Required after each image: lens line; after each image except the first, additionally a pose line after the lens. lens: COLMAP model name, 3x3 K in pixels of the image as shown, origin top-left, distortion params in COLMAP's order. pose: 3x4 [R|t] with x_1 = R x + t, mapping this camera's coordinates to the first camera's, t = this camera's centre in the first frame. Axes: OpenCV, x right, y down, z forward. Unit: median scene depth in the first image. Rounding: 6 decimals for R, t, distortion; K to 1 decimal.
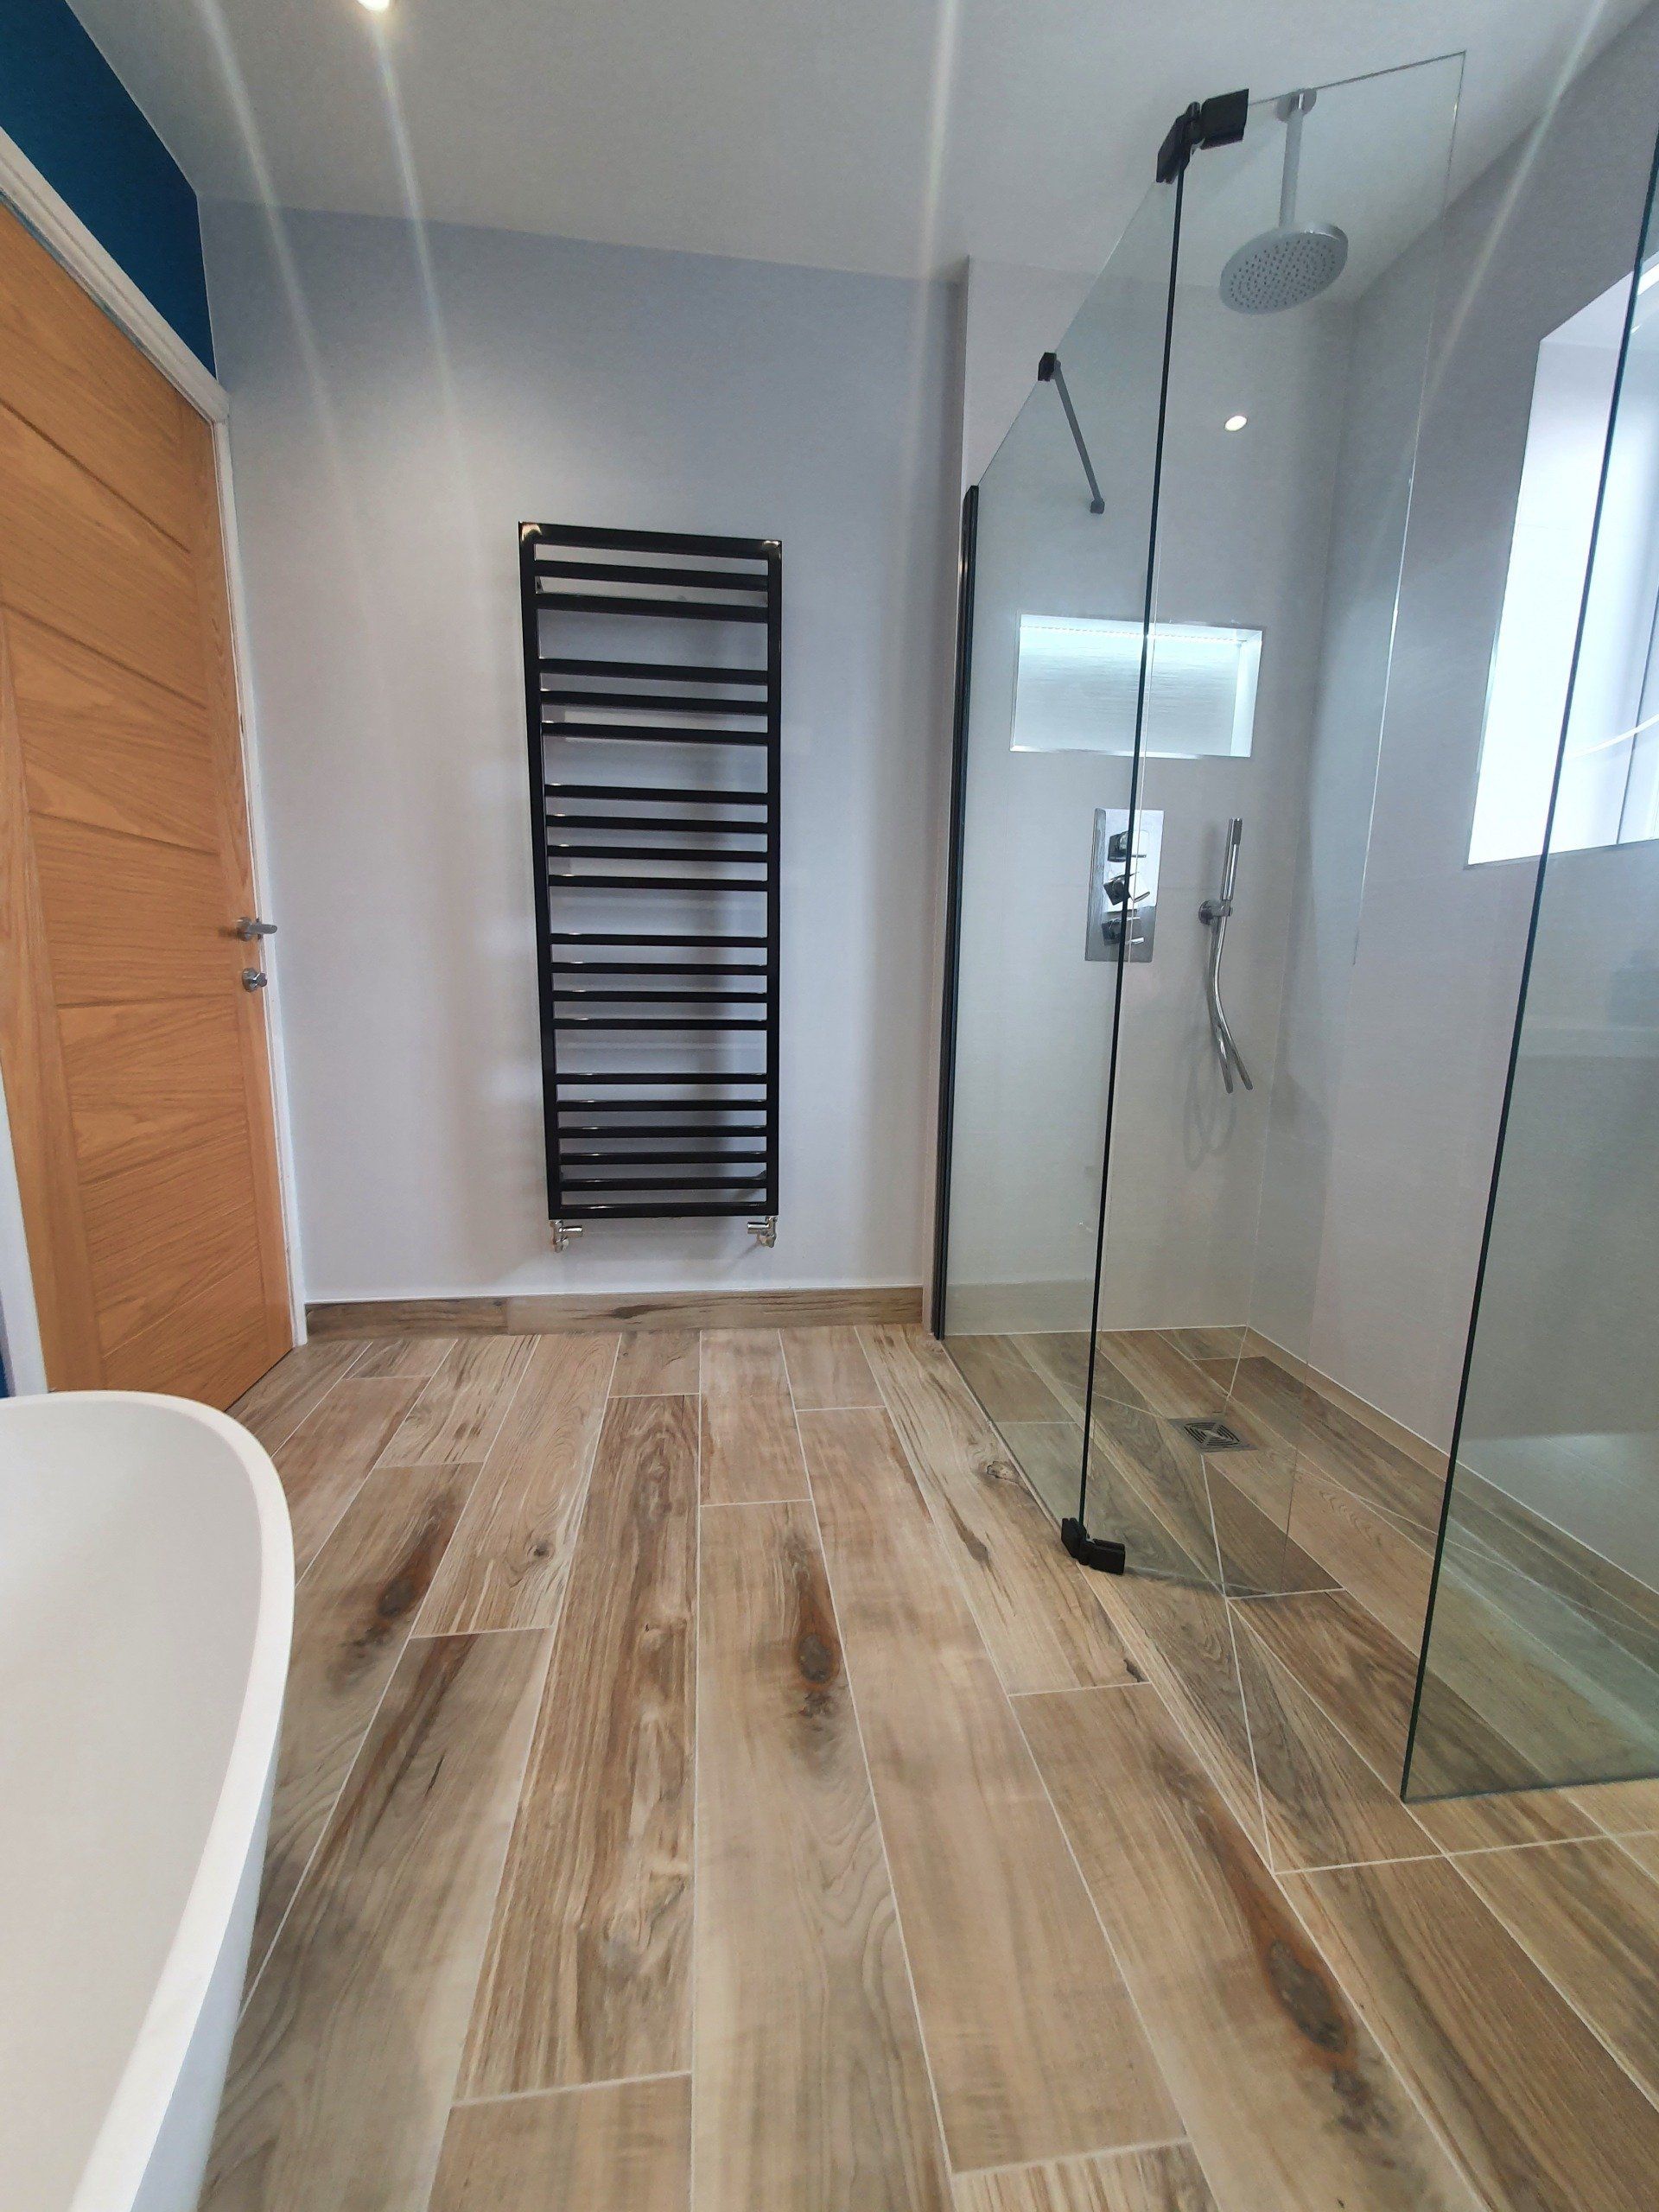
lens RADIAL K [[879.2, 0, 815.2], [0, 879.2, 1120.7], [0, 0, 1]] dist [0.002257, 0.001243]
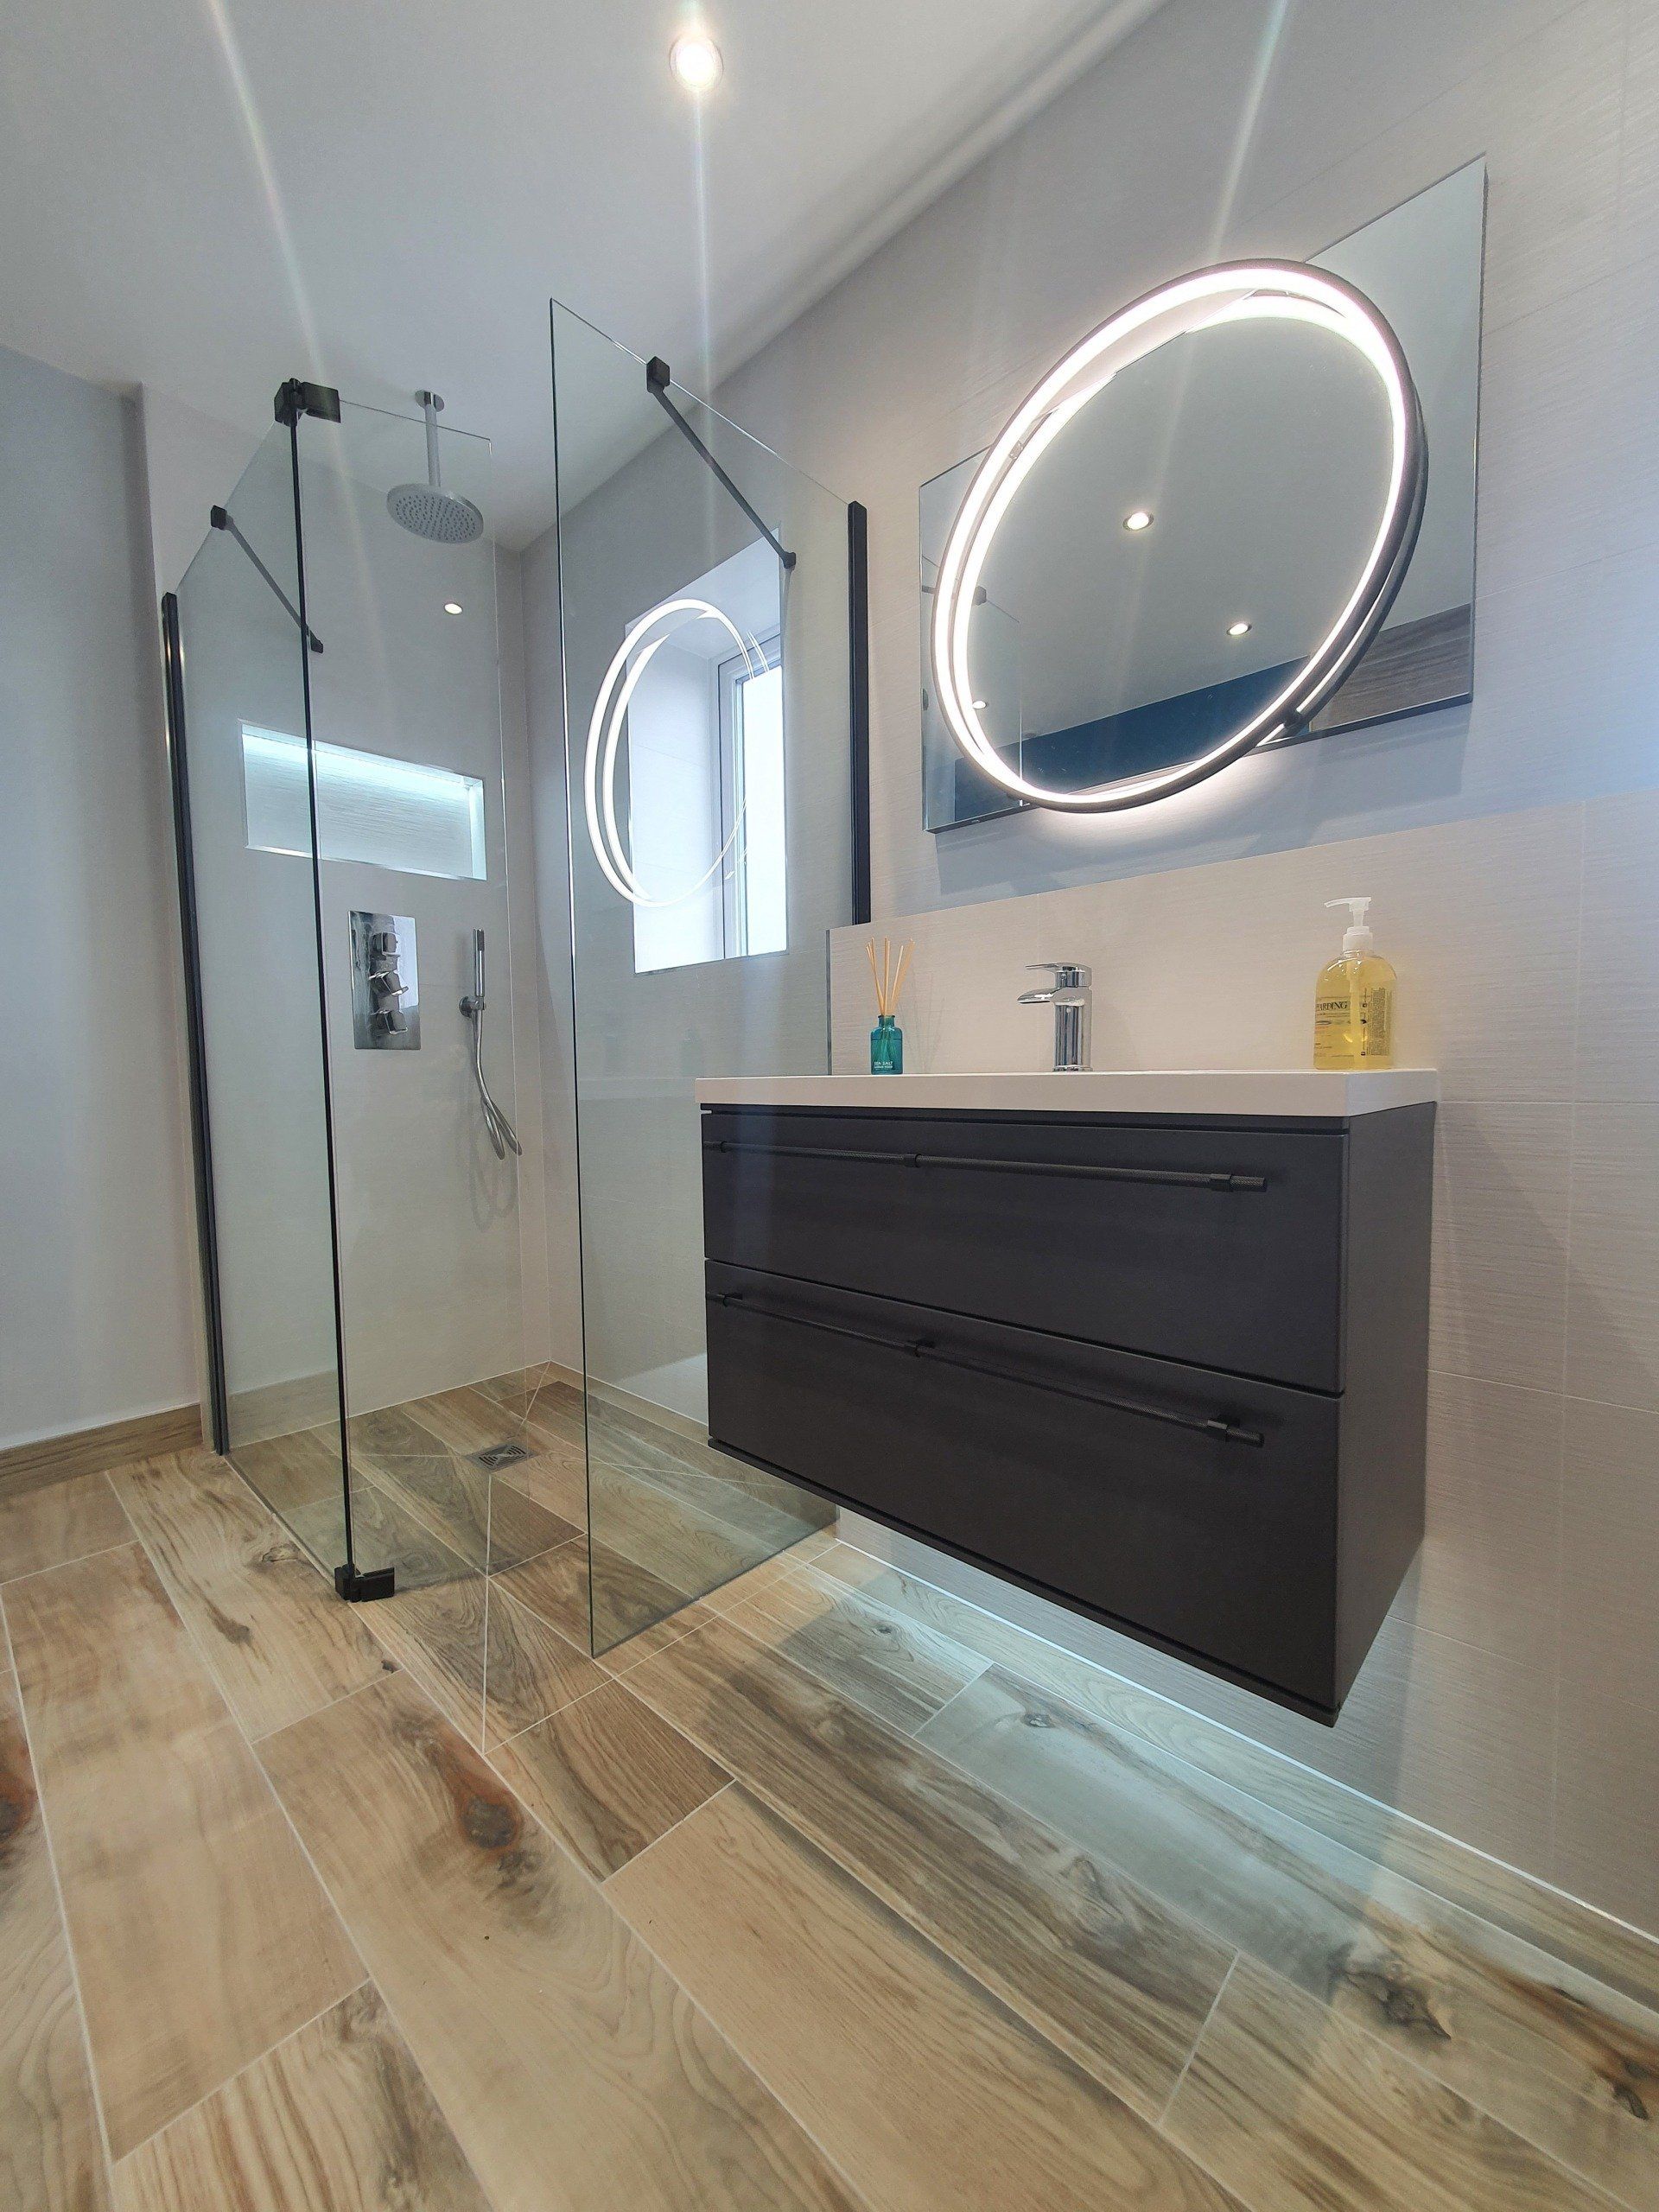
lens RADIAL K [[879.2, 0, 829.6], [0, 879.2, 1122.6], [0, 0, 1]] dist [0.002257, 0.001243]
pose [[0.772919, -0.068753, 0.630768, 0.122620], [0.139142, 0.988281, -0.062778, 0.083393], [-0.619060, 0.136289, 0.773427, -0.266396]]
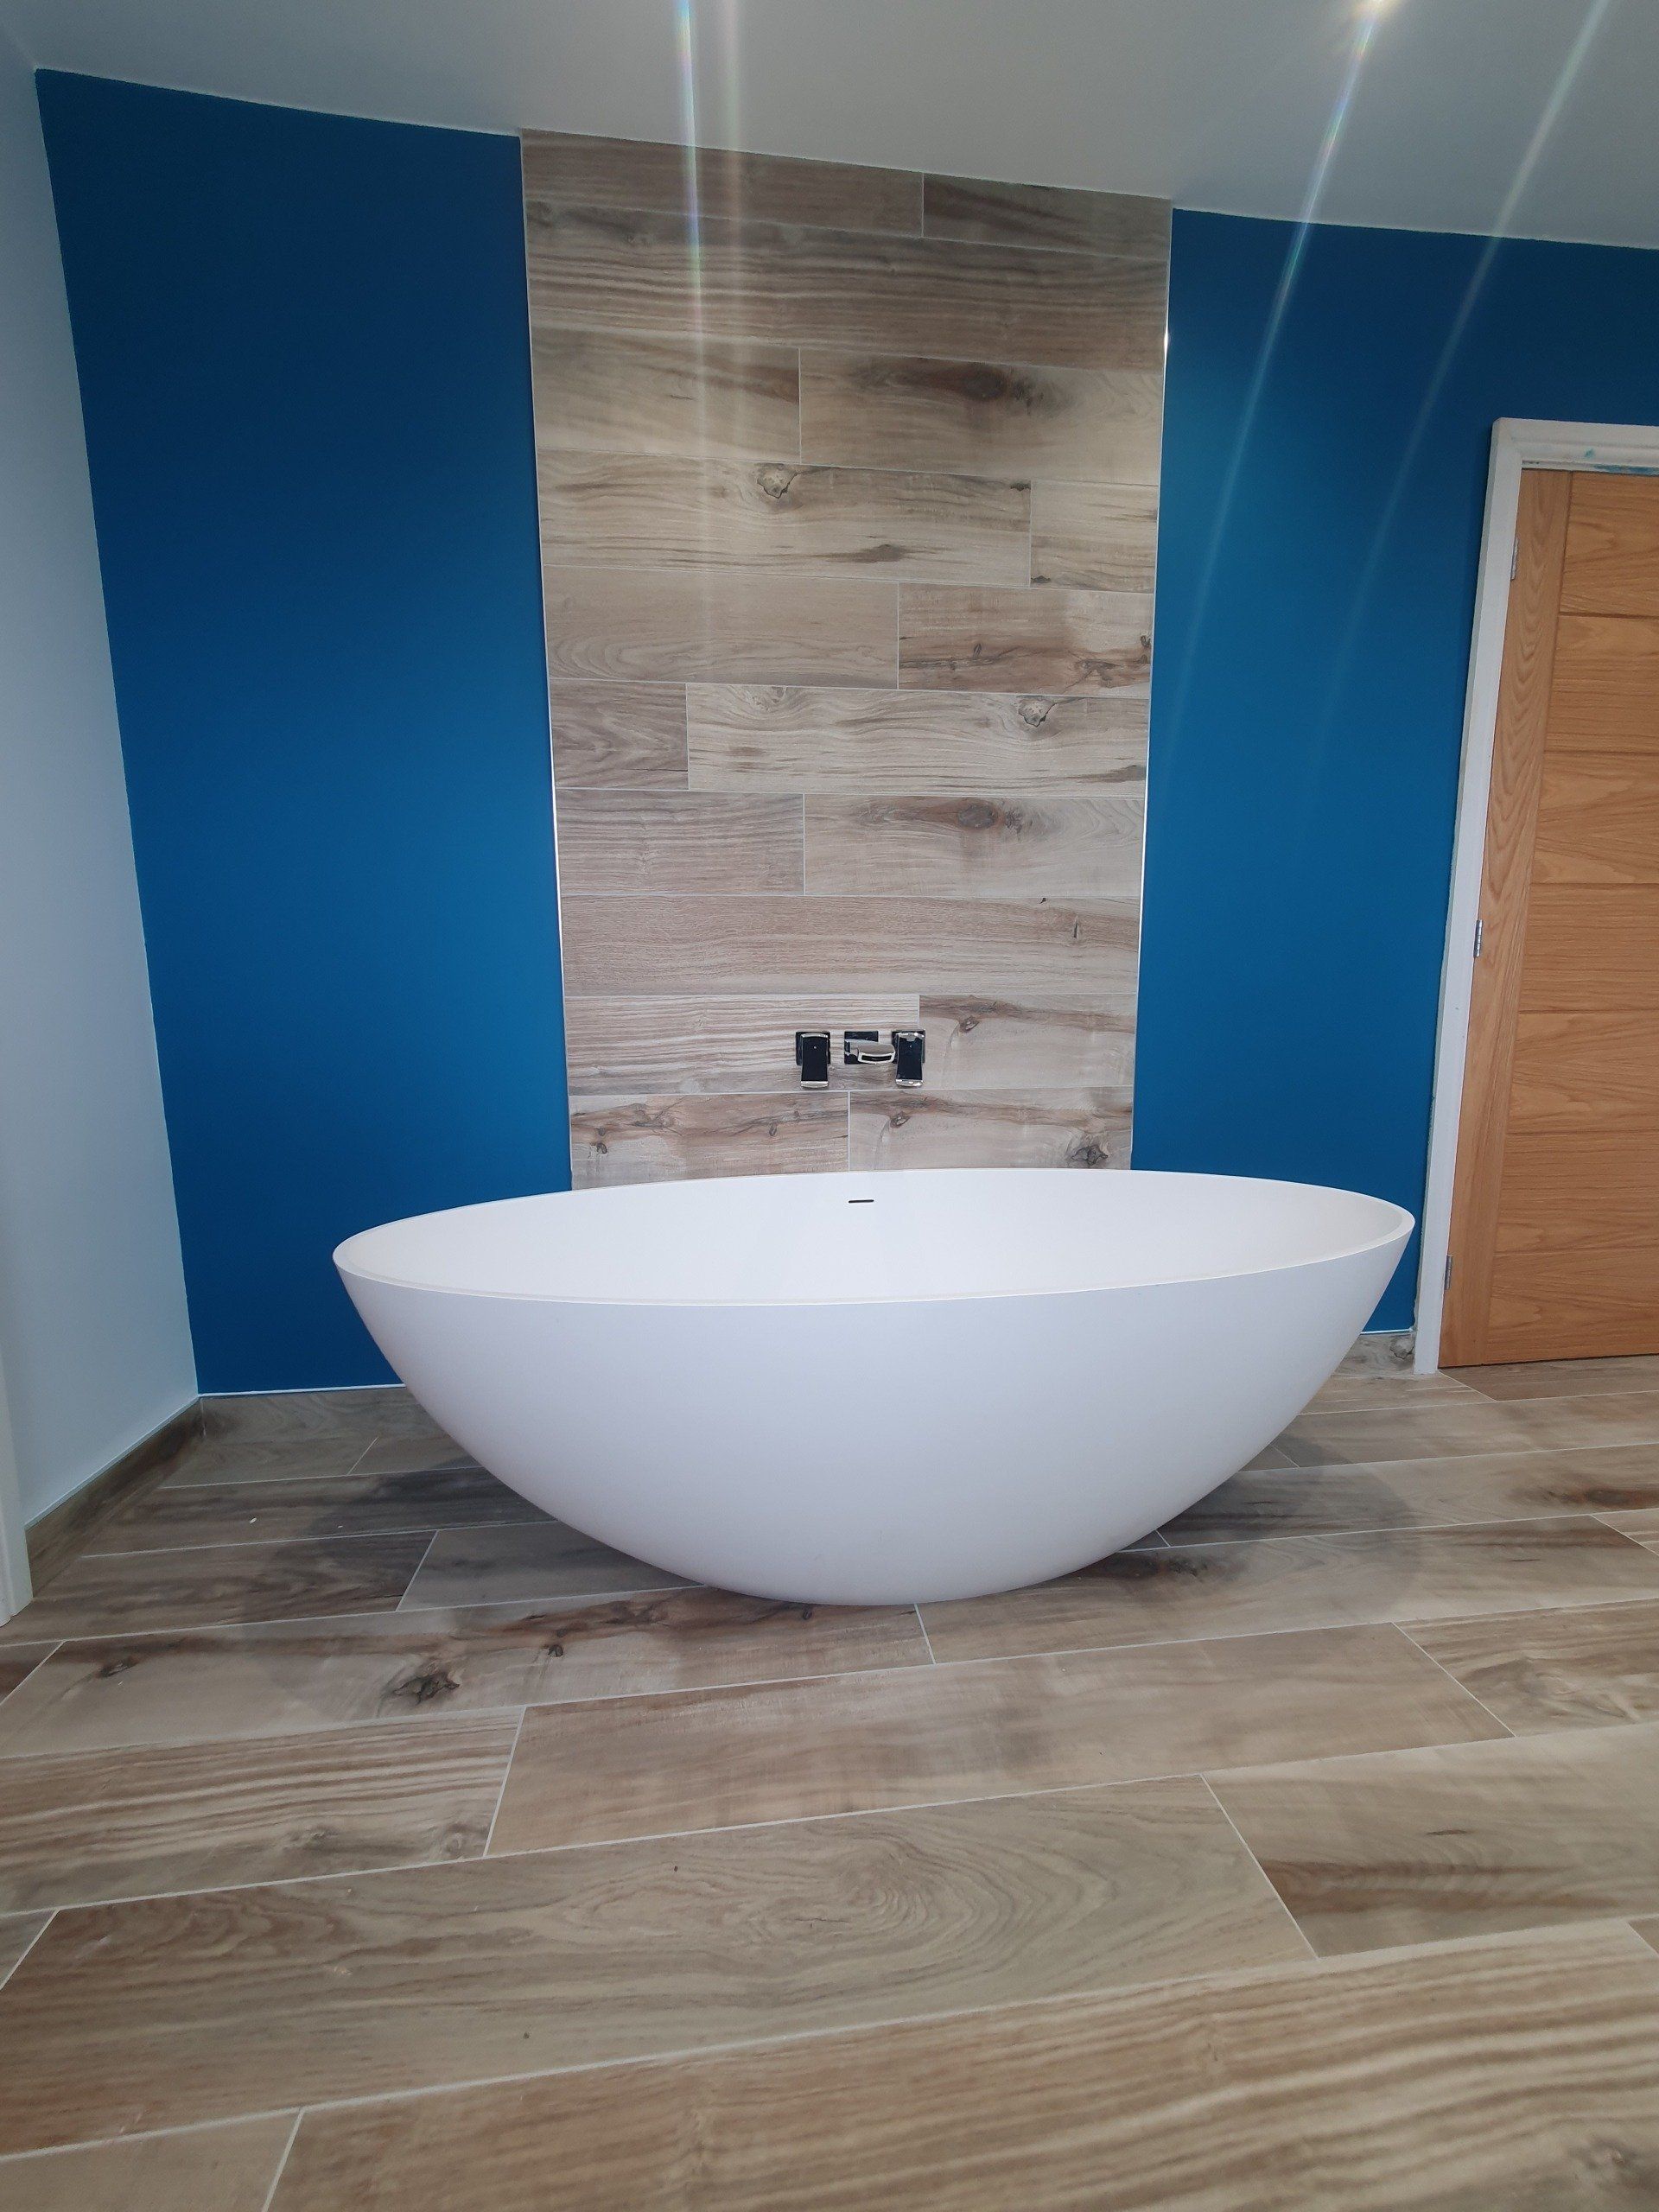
lens RADIAL K [[879.2, 0, 819.8], [0, 879.2, 1108.2], [0, 0, 1]] dist [0.002257, 0.001243]
pose [[-0.001834, 0.105669, -0.994400, 0.669168], [-0.158565, 0.981790, 0.104622, 0.062961], [0.987347, 0.157869, 0.014955, -0.166584]]
